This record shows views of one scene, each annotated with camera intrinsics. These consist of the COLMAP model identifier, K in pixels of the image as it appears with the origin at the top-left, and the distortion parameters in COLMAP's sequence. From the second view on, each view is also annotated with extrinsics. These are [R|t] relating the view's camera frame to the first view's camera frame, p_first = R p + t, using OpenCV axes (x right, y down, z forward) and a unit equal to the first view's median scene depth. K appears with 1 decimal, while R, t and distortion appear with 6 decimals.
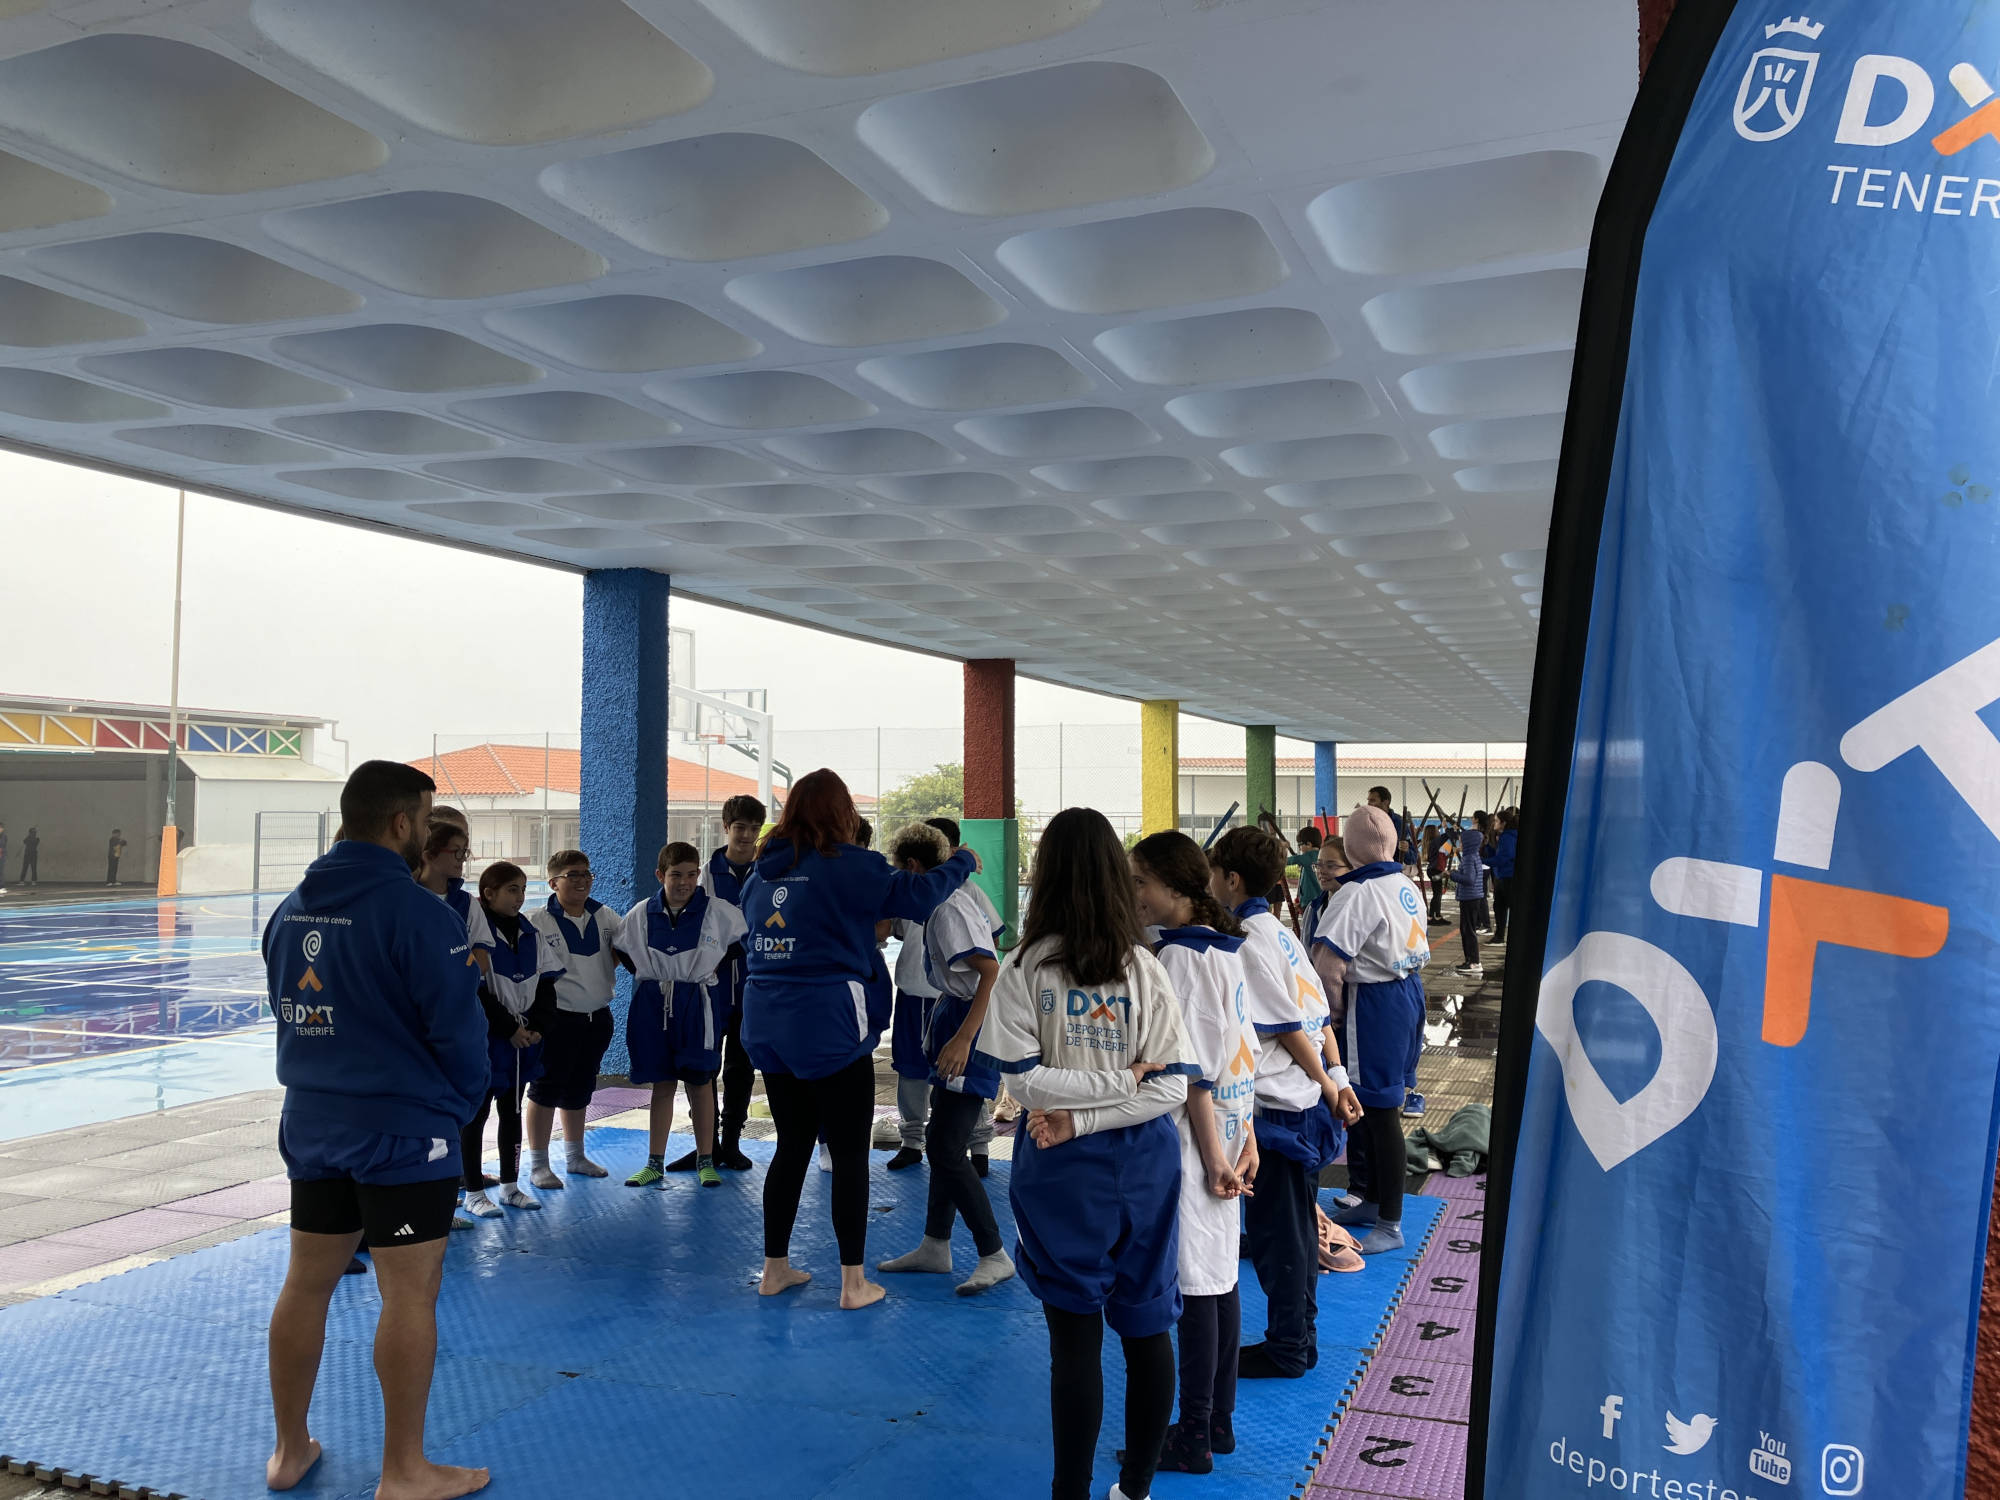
lens RADIAL K [[1670.0, 0, 1000.9], [0, 1670.0, 741.8], [0, 0, 1]] dist [0.032572, -0.024478]
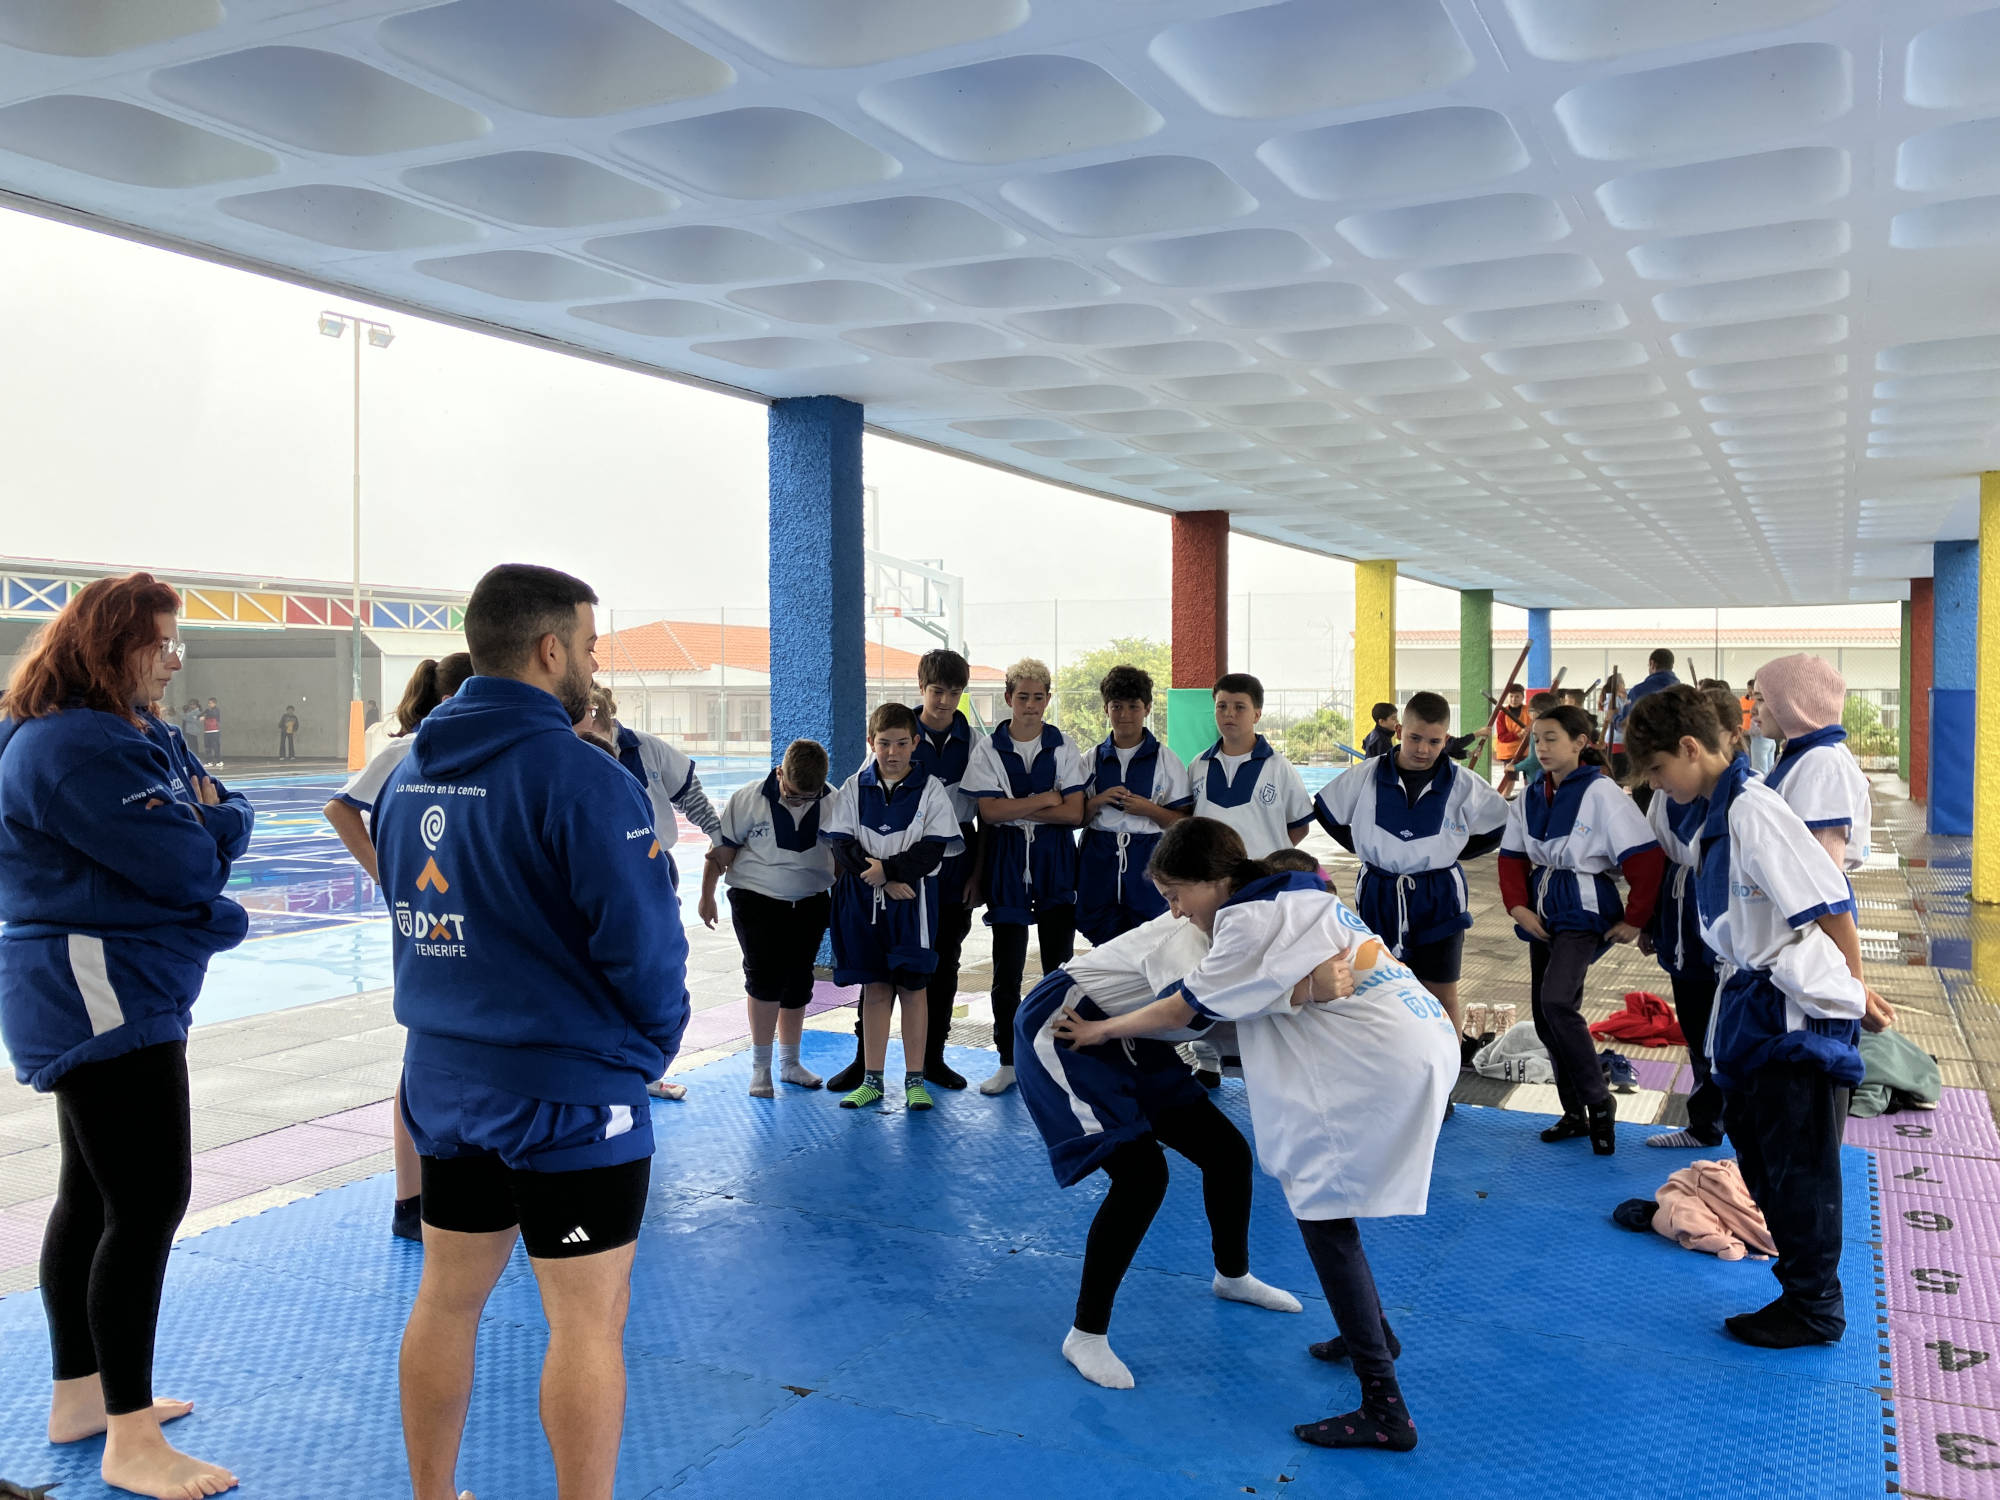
lens RADIAL K [[1670.0, 0, 1004.9], [0, 1670.0, 759.1], [0, 0, 1]] dist [0.032572, -0.024478]
pose [[0.995336, 0.000535, -0.096468, -0.056598], [0.007429, 0.996590, 0.082180, 0.019905], [0.096183, -0.082513, 0.991938, 0.175148]]
